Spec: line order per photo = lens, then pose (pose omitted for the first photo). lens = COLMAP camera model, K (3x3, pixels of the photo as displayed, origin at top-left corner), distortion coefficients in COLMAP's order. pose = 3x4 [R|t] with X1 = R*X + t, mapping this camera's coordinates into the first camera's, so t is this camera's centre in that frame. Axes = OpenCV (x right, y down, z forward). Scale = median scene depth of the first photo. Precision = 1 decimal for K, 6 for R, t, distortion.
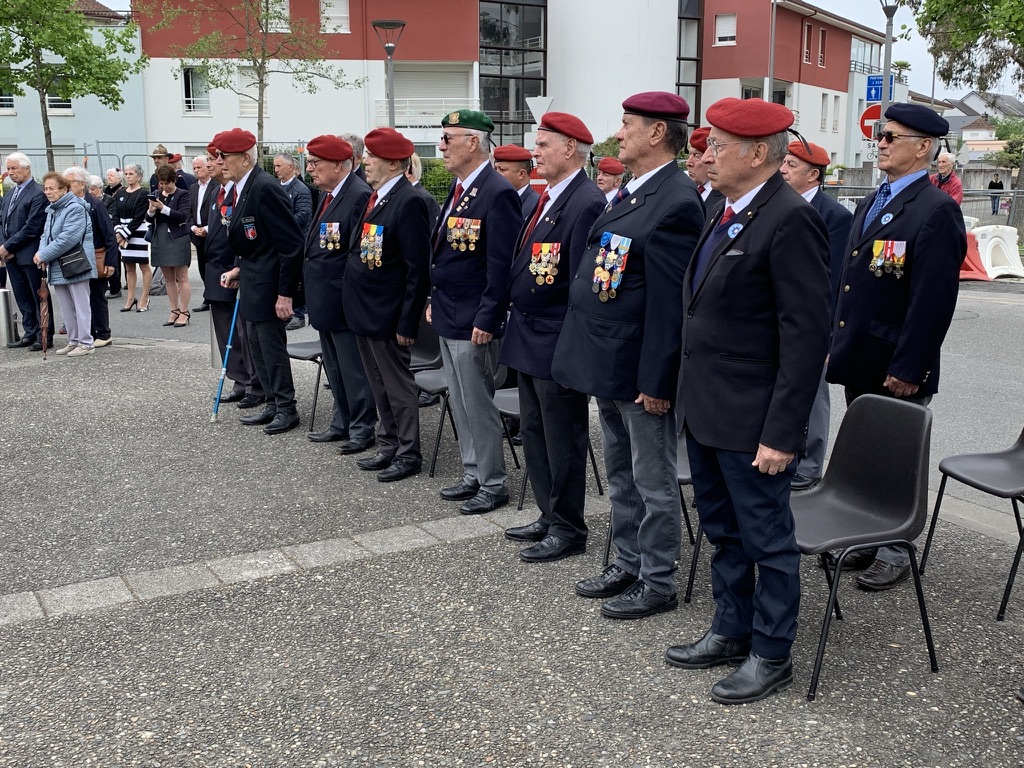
lens RADIAL K [[1055.0, 0, 512.0], [0, 1055.0, 384.0], [0, 0, 1]] dist [0.079825, -0.172526]
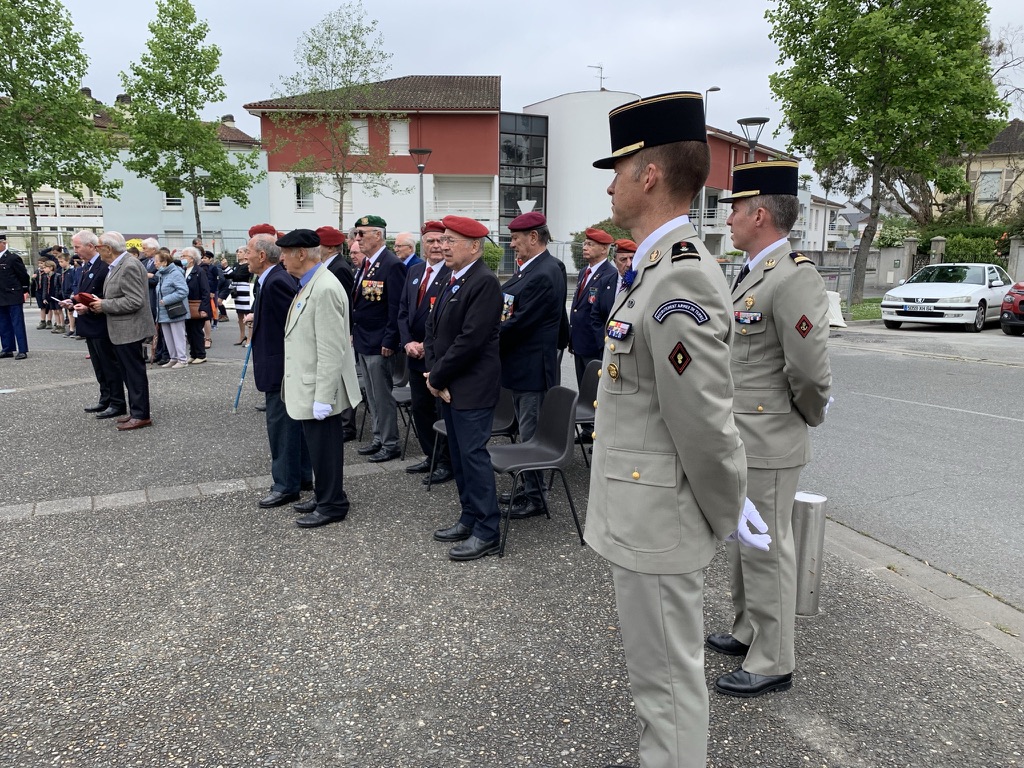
lens RADIAL K [[769.4, 0, 515.2], [0, 769.4, 371.0], [0, 0, 1]] dist [0.040066, -0.066953]
pose [[0.998858, 0.014161, -0.045639, 0.224084], [-0.016055, 0.999013, -0.041409, 0.027552], [0.045007, 0.042094, 0.998099, -0.170665]]
